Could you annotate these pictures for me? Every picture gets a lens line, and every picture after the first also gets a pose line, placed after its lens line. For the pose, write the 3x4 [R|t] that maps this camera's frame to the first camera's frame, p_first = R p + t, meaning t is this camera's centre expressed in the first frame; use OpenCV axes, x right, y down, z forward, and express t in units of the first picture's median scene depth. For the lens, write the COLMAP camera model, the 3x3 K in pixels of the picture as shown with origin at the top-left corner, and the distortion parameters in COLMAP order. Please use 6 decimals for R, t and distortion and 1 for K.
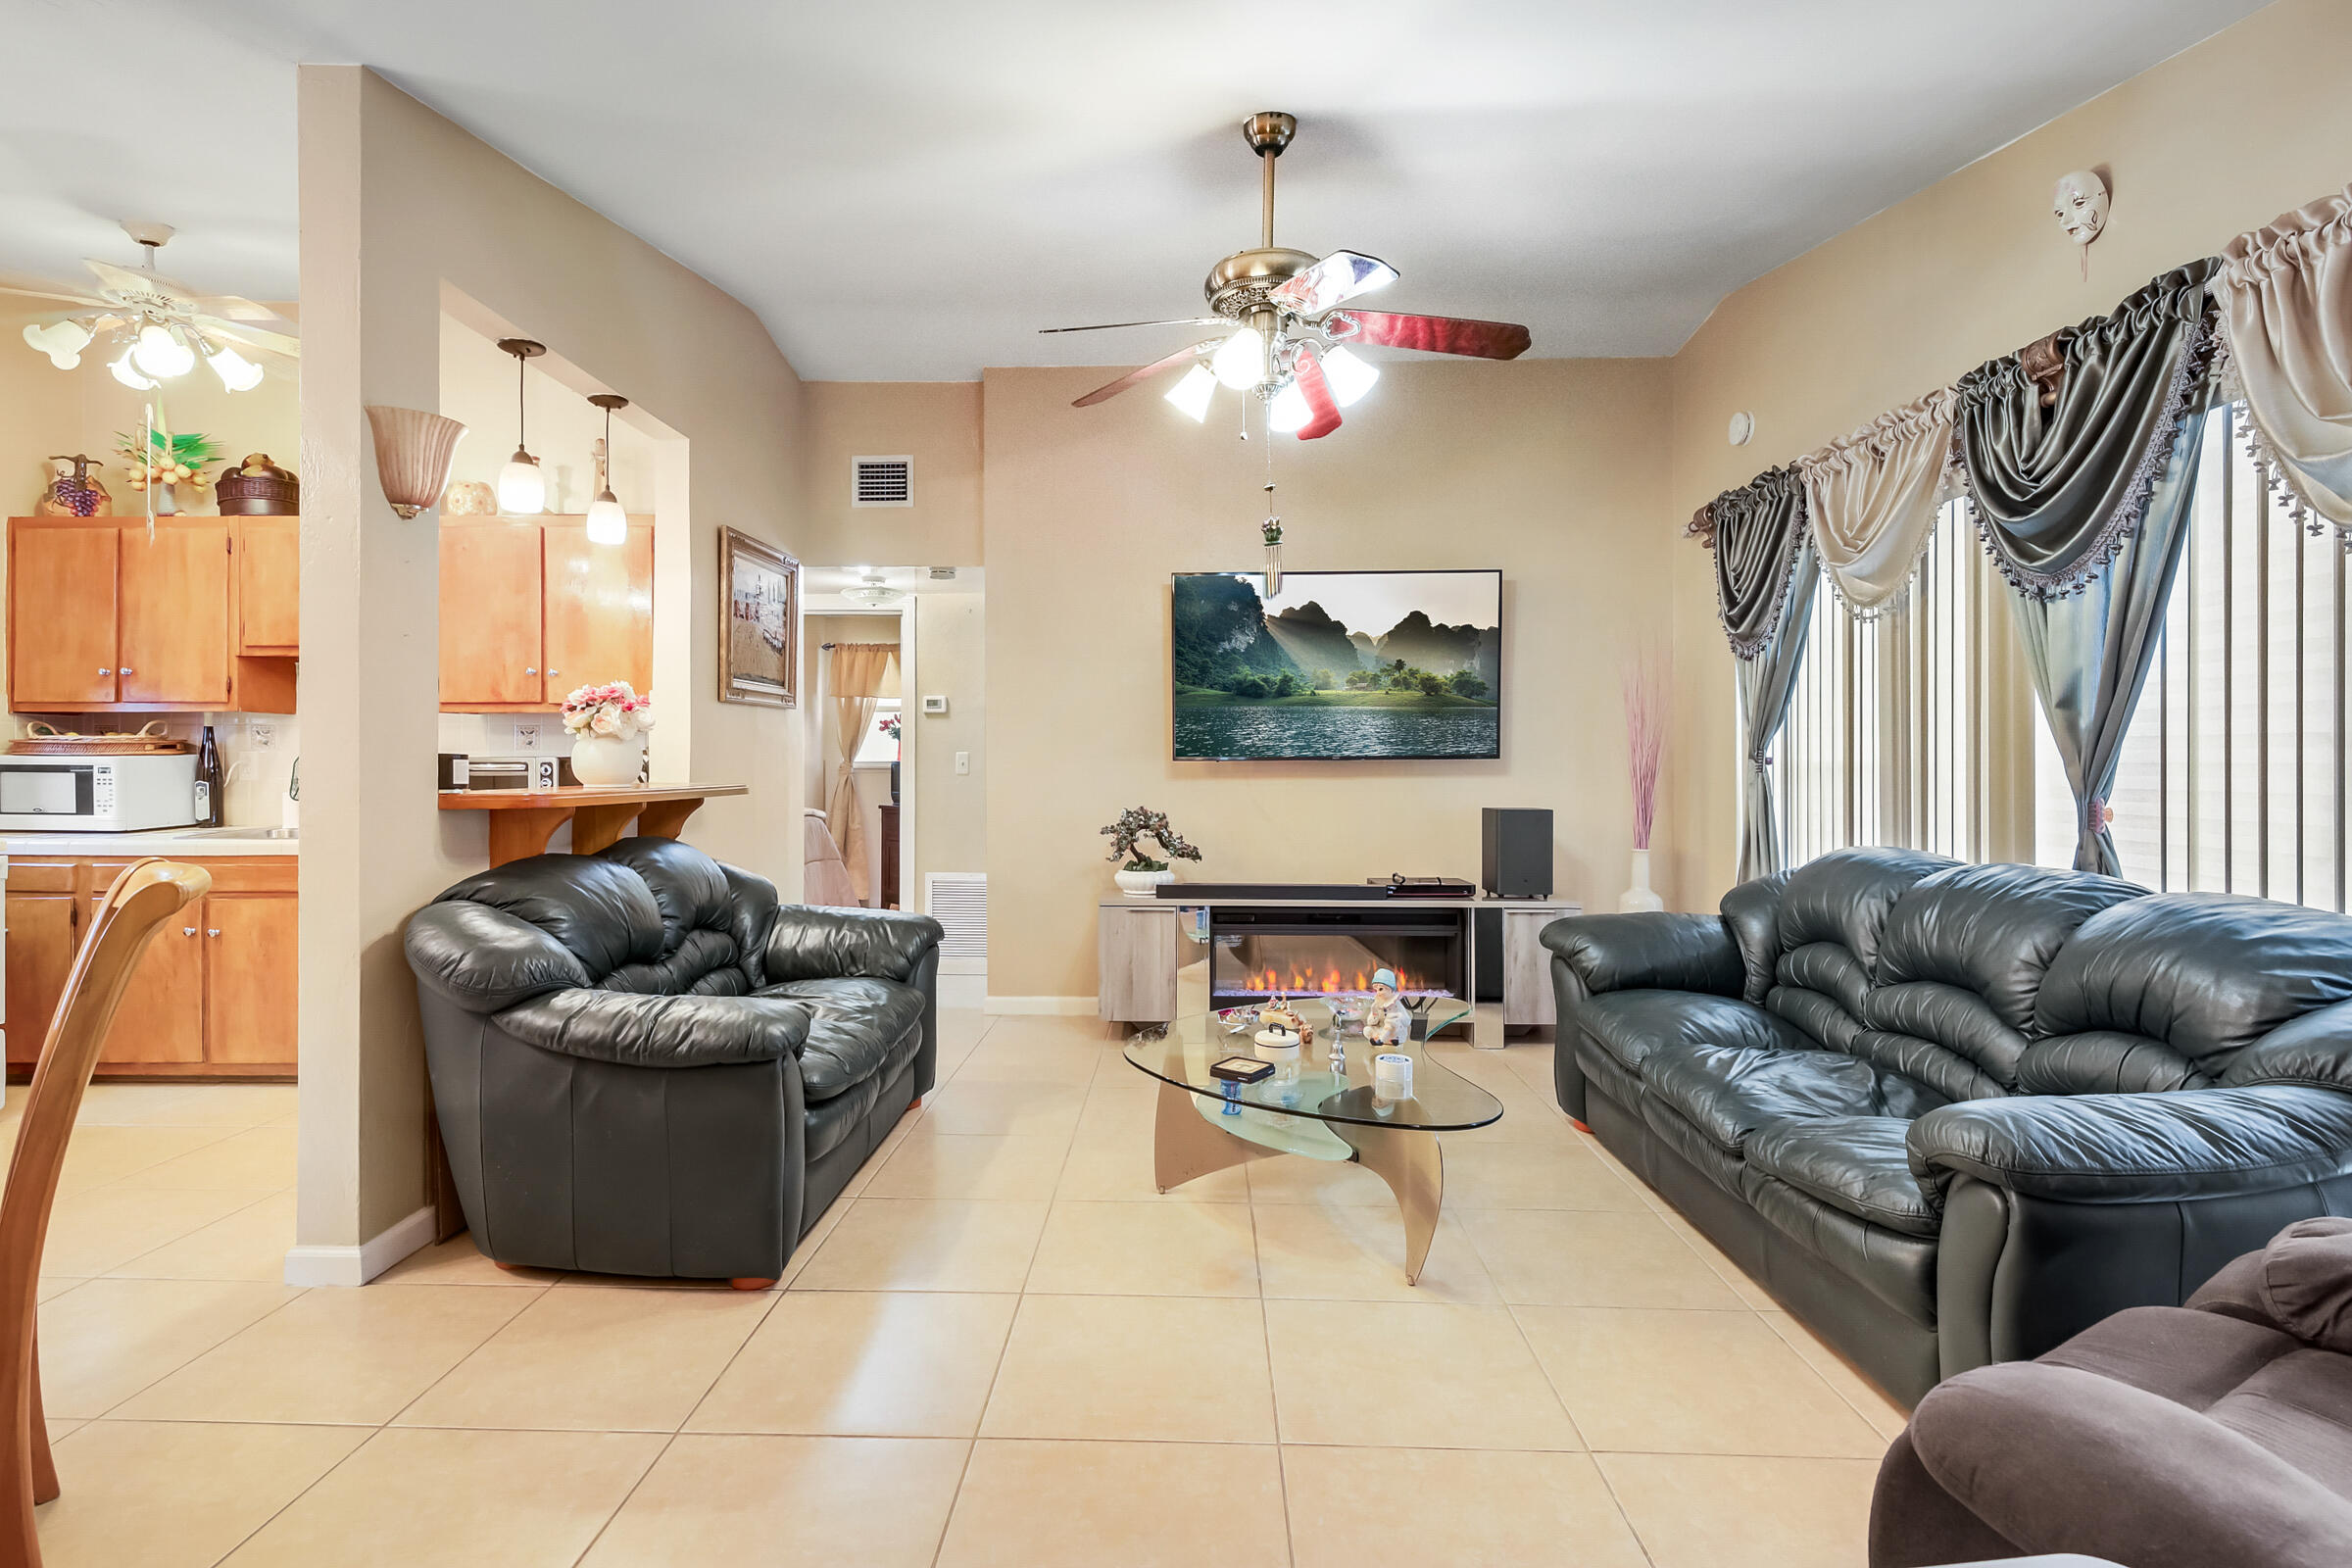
lens RADIAL K [[1124.8, 0, 1157.6], [0, 1124.8, 761.4], [0, 0, 1]] dist [0.004144, -0.000409]
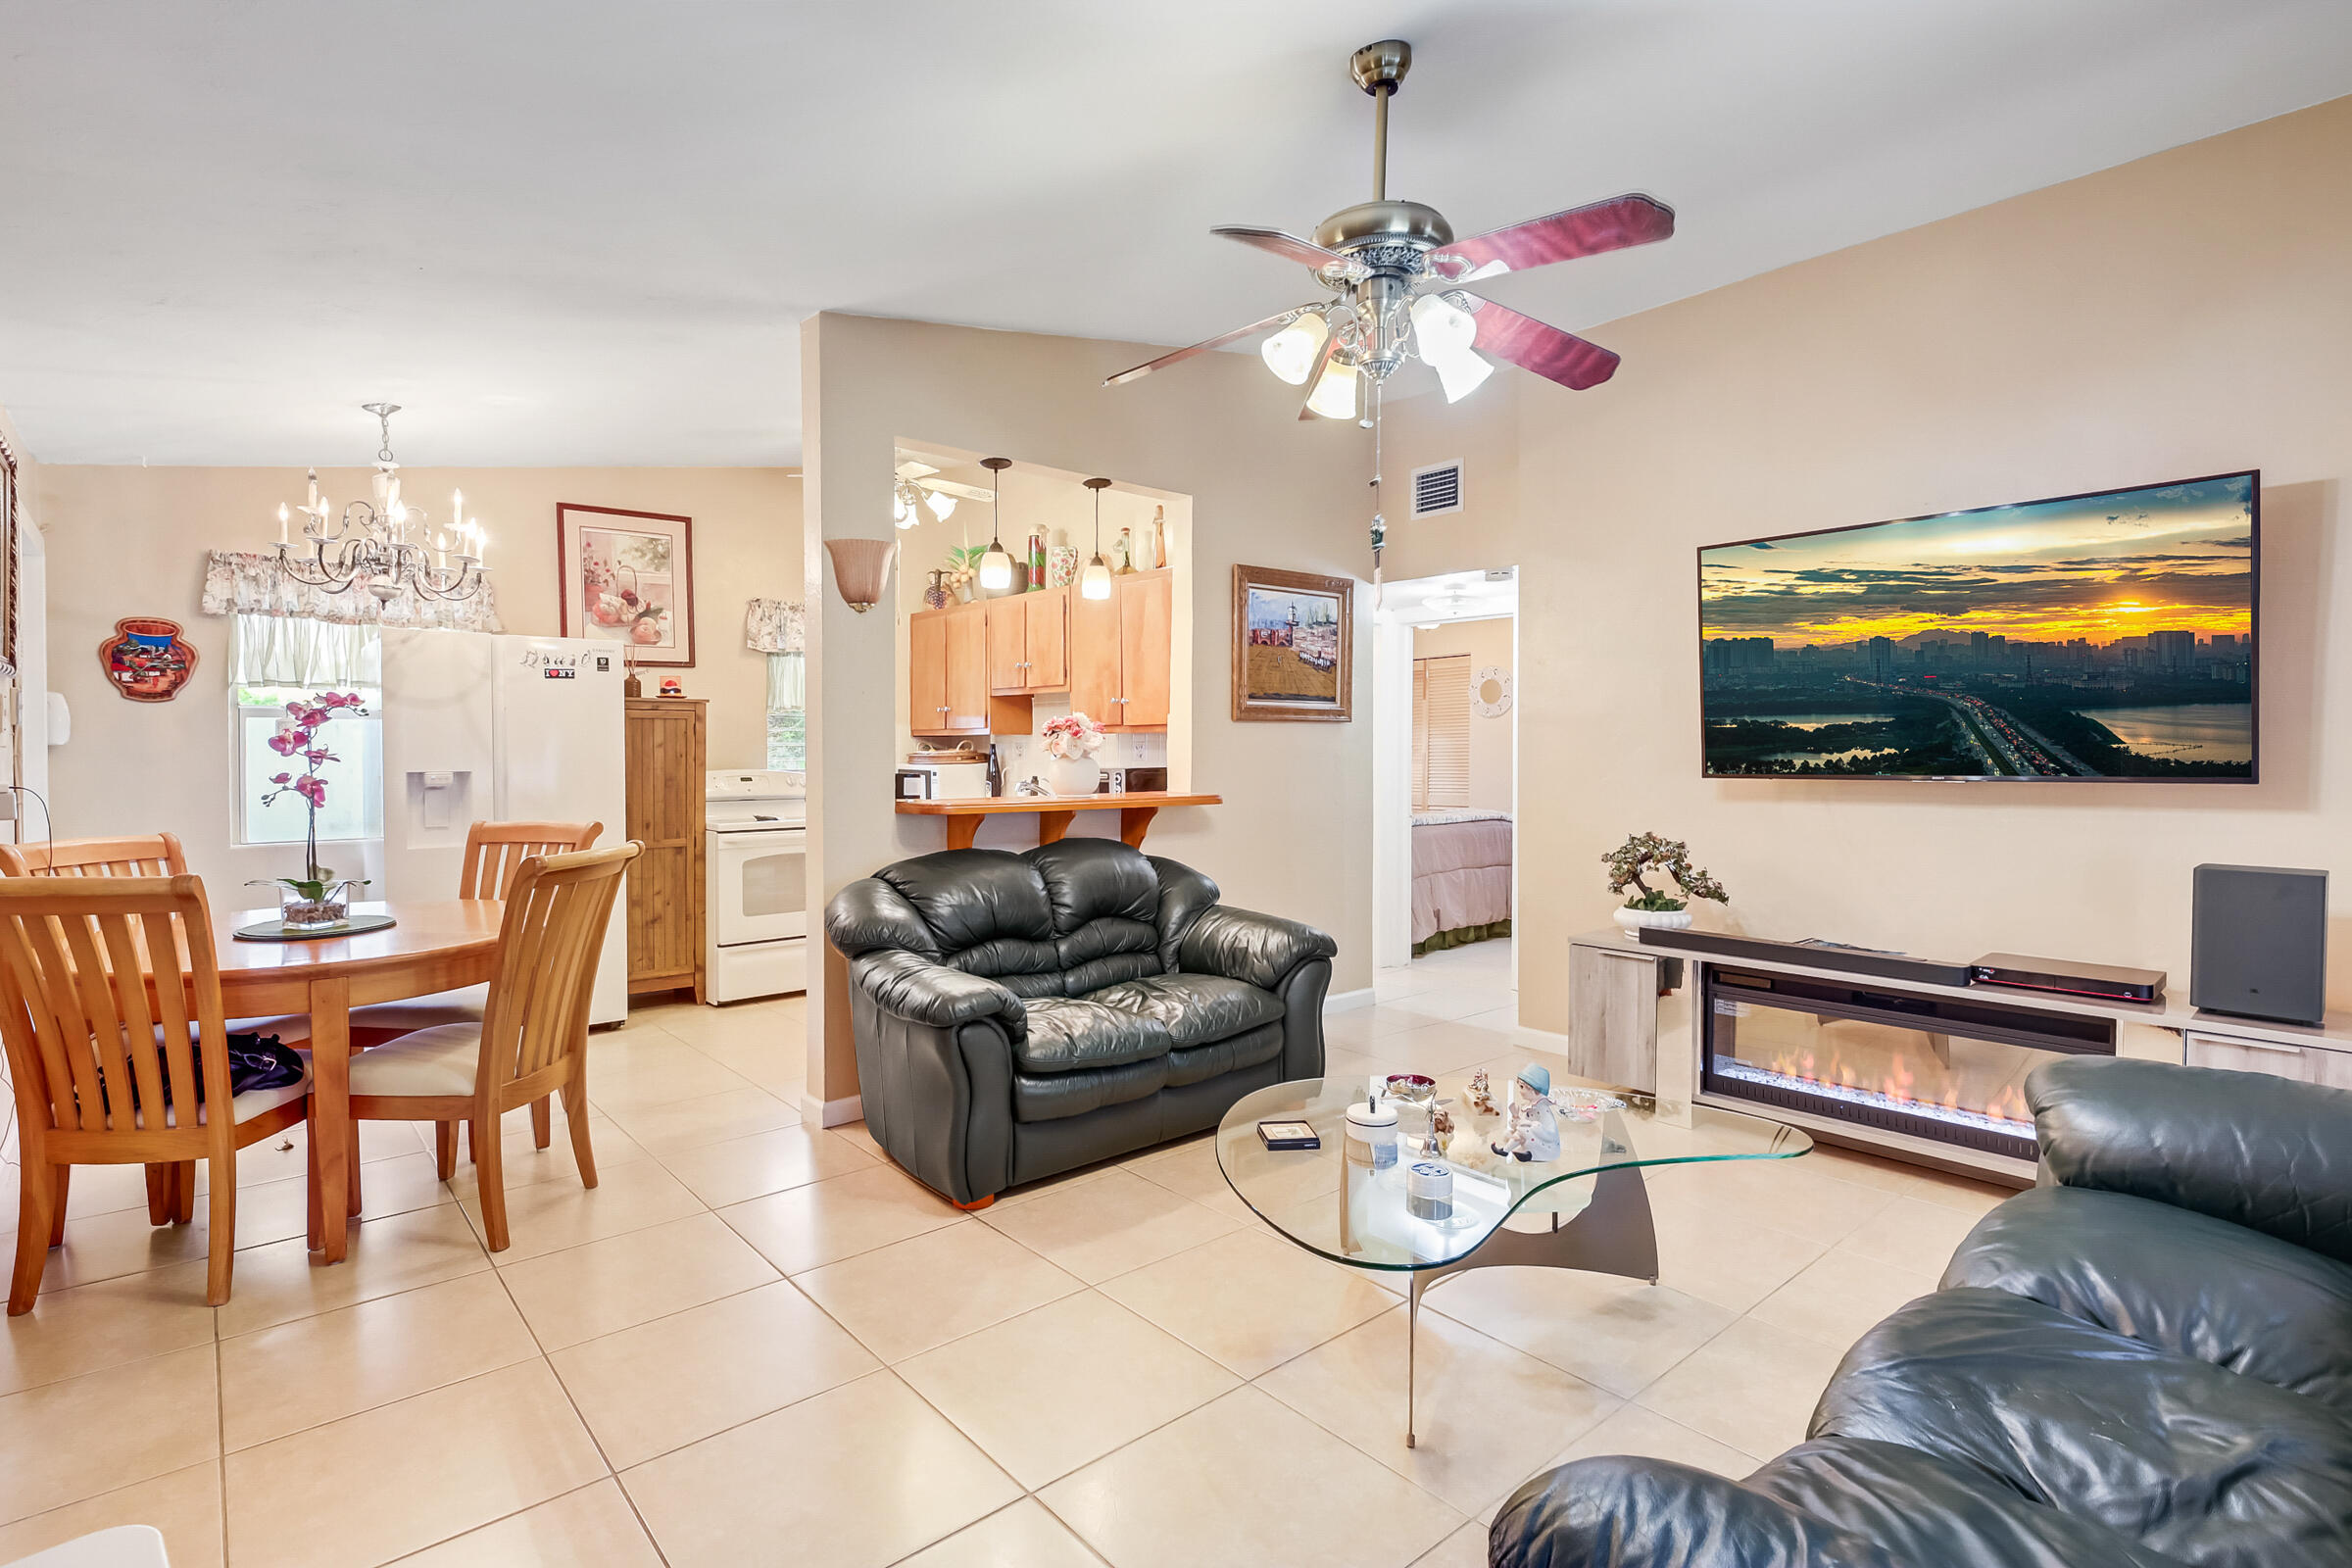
lens RADIAL K [[1130.1, 0, 1171.6], [0, 1130.1, 768.7], [0, 0, 1]] dist [0.001446, -0.000027]
pose [[0.677015, 0.011352, -0.735882, 0.506935], [-0.000886, 0.999893, 0.014610, -0.026875], [0.735969, -0.009240, 0.676952, 0.232916]]
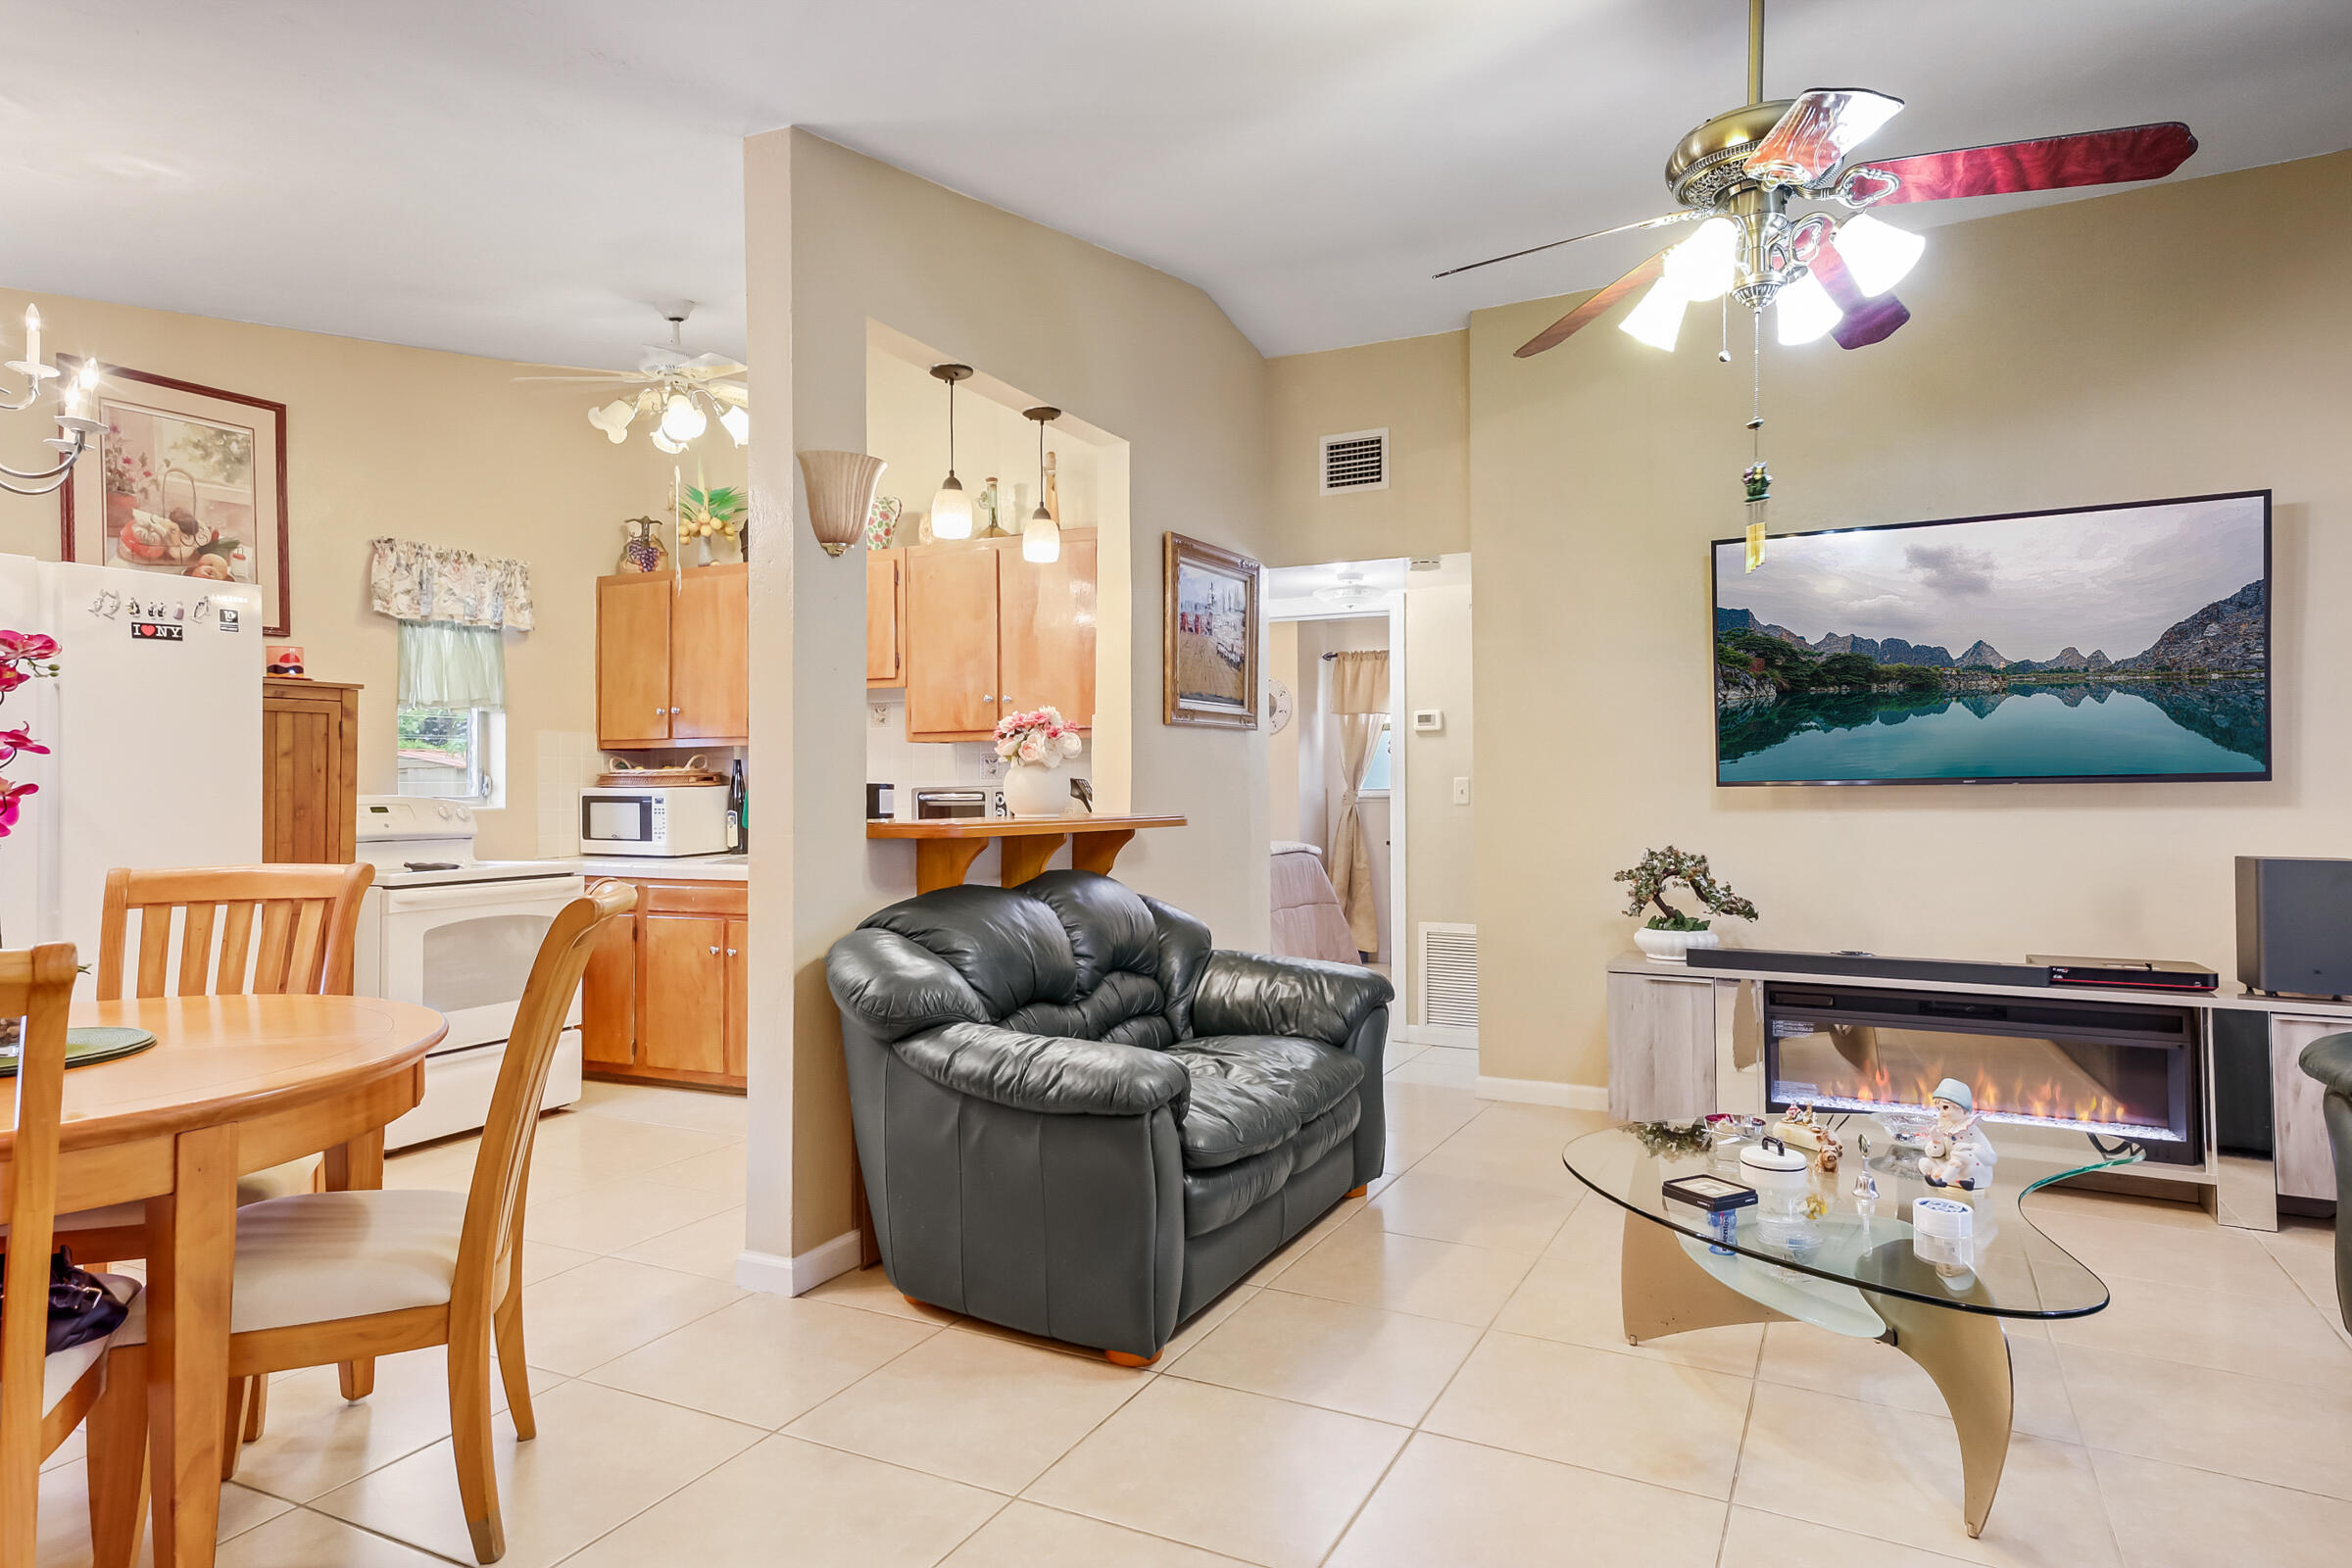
lens RADIAL K [[1368.9, 0, 1167.6], [0, 1368.9, 772.2], [0, 0, 1]] dist [0.044514, 0.000393]
pose [[0.903674, -0.010071, -0.428103, 0.110062], [0.004755, 0.999898, -0.013484, 0.000631], [0.428195, 0.010150, 0.903629, -0.003994]]
